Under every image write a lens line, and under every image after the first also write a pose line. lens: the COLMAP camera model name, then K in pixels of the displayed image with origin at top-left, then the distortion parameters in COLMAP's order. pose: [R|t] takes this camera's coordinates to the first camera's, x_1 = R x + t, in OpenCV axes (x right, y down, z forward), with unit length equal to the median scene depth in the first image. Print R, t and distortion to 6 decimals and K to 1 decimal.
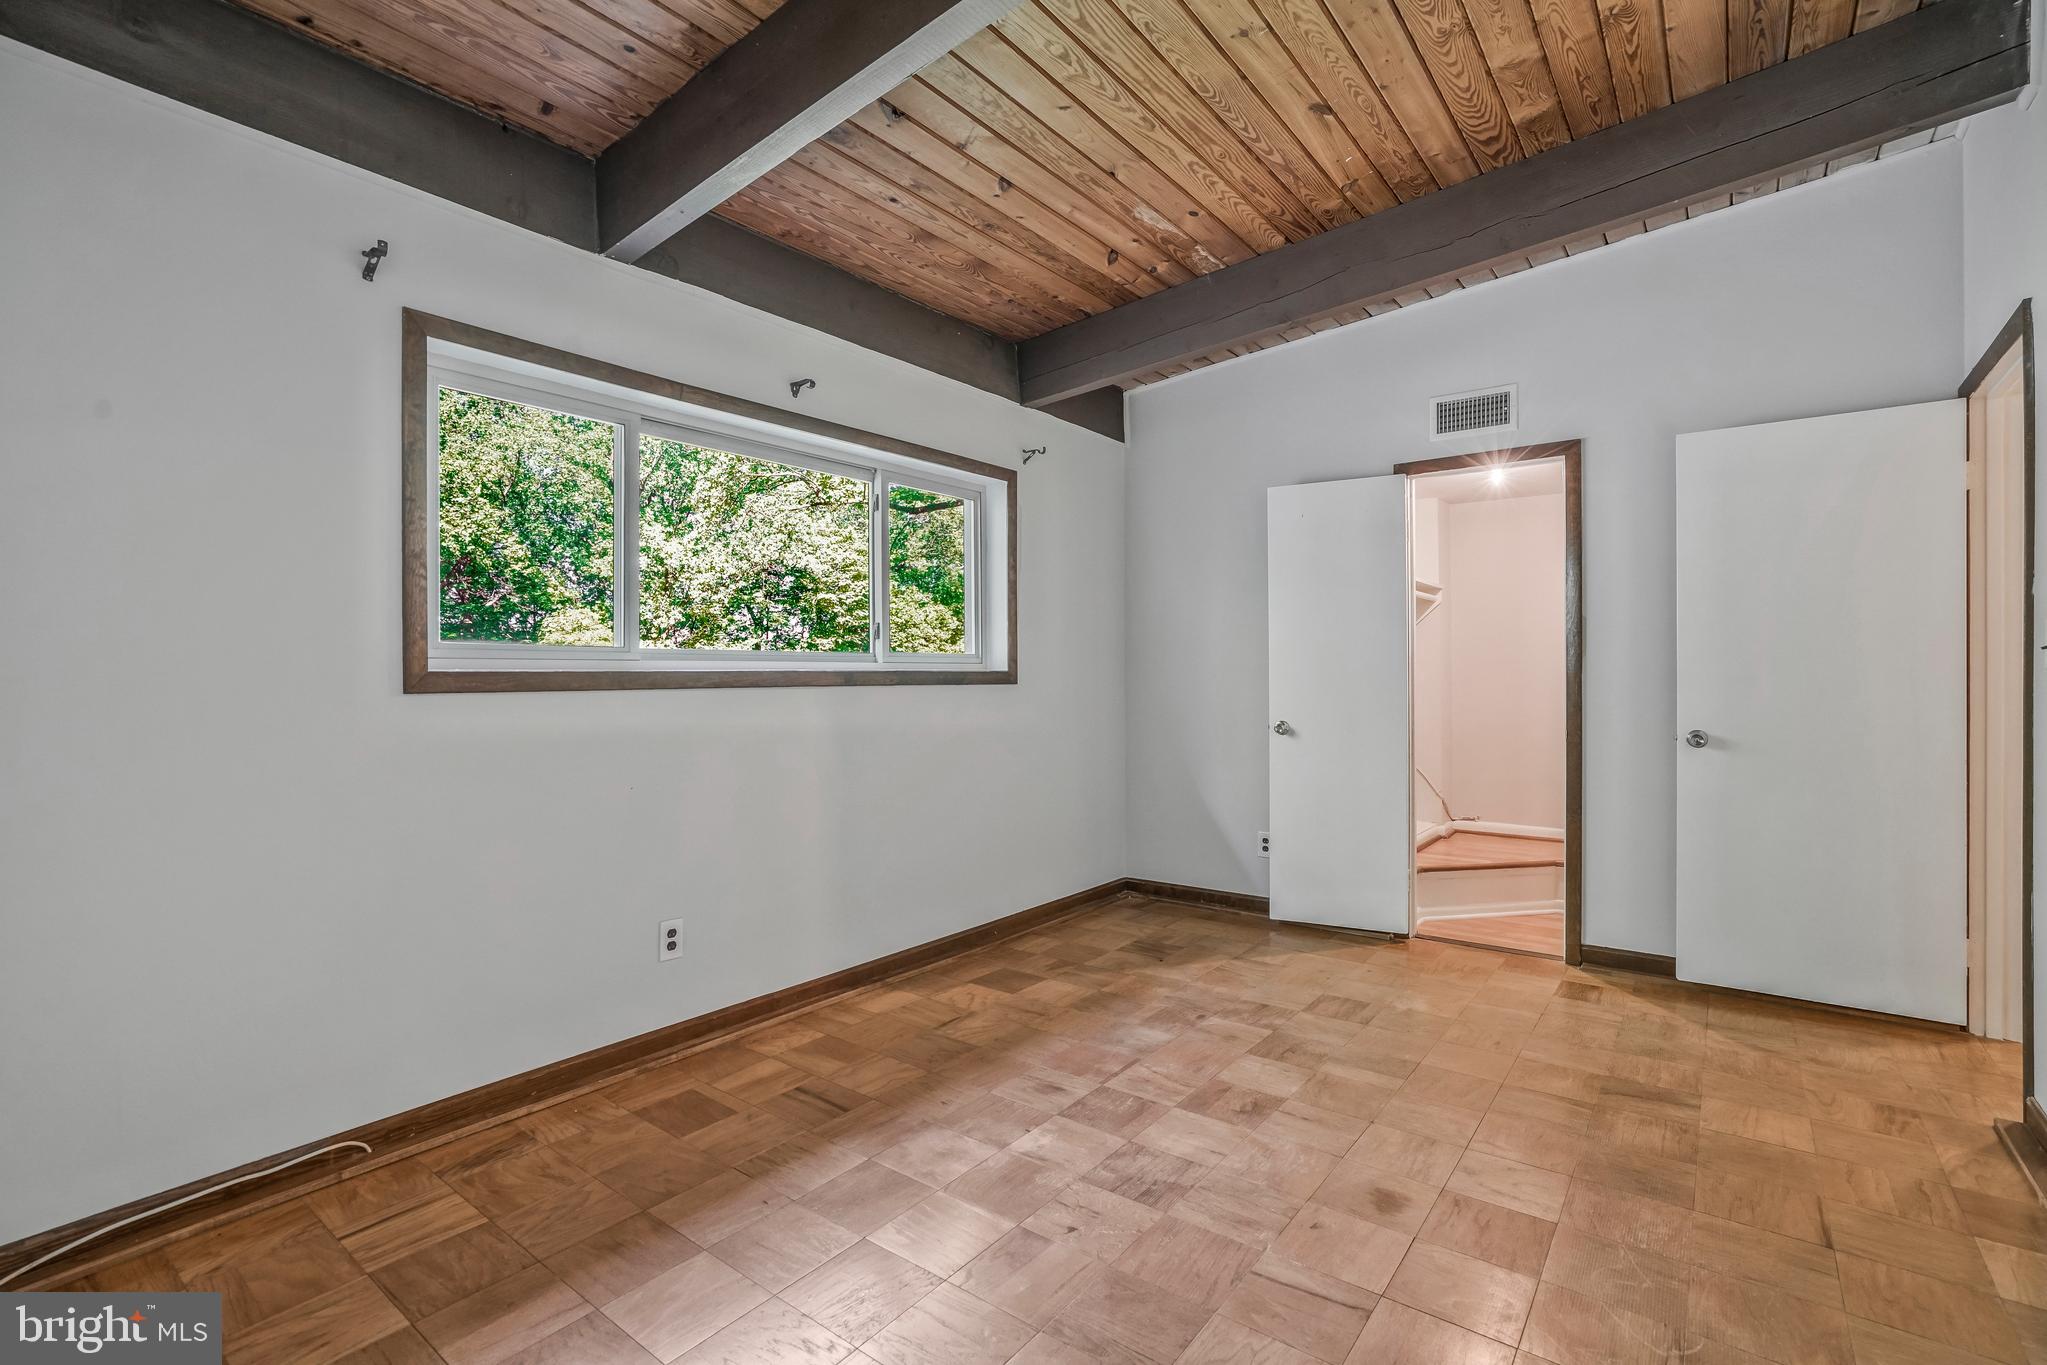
lens RADIAL K [[925.1, 0, 1026.9], [0, 925.1, 678.1], [0, 0, 1]] dist [-0.024555, 0.000406]
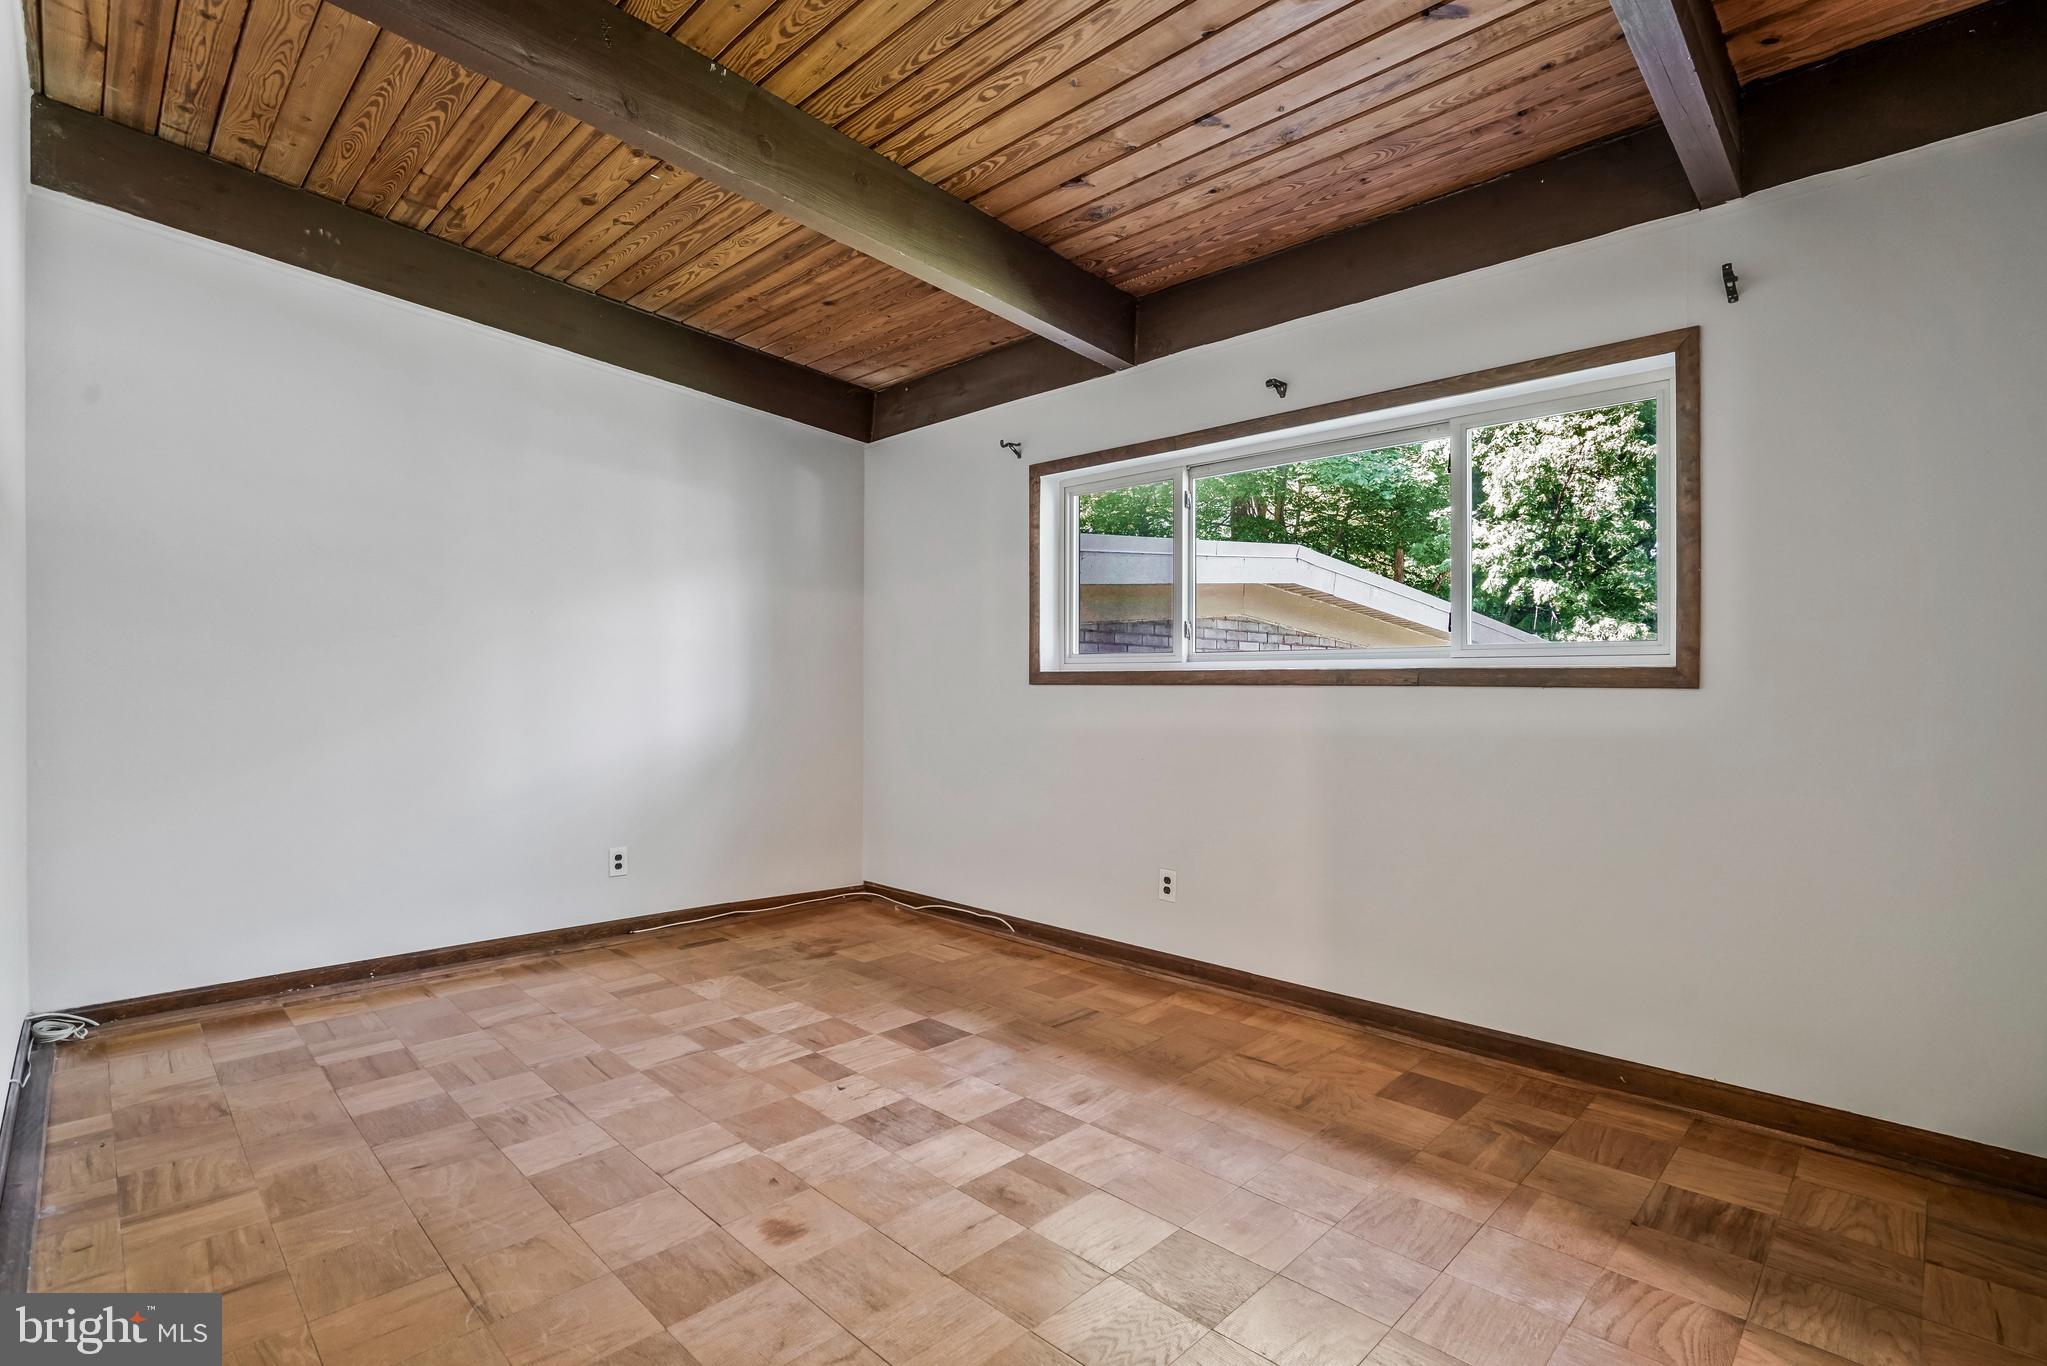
lens RADIAL K [[969.0, 0, 1027.9], [0, 969.0, 682.2], [0, 0, 1]] dist [-0.028461, 0.000945]
pose [[-0.105009, 0.008489, -0.994435, 0.933338], [-0.002728, 0.999957, 0.008824, -0.002432], [0.994468, 0.003639, -0.104982, 0.940049]]
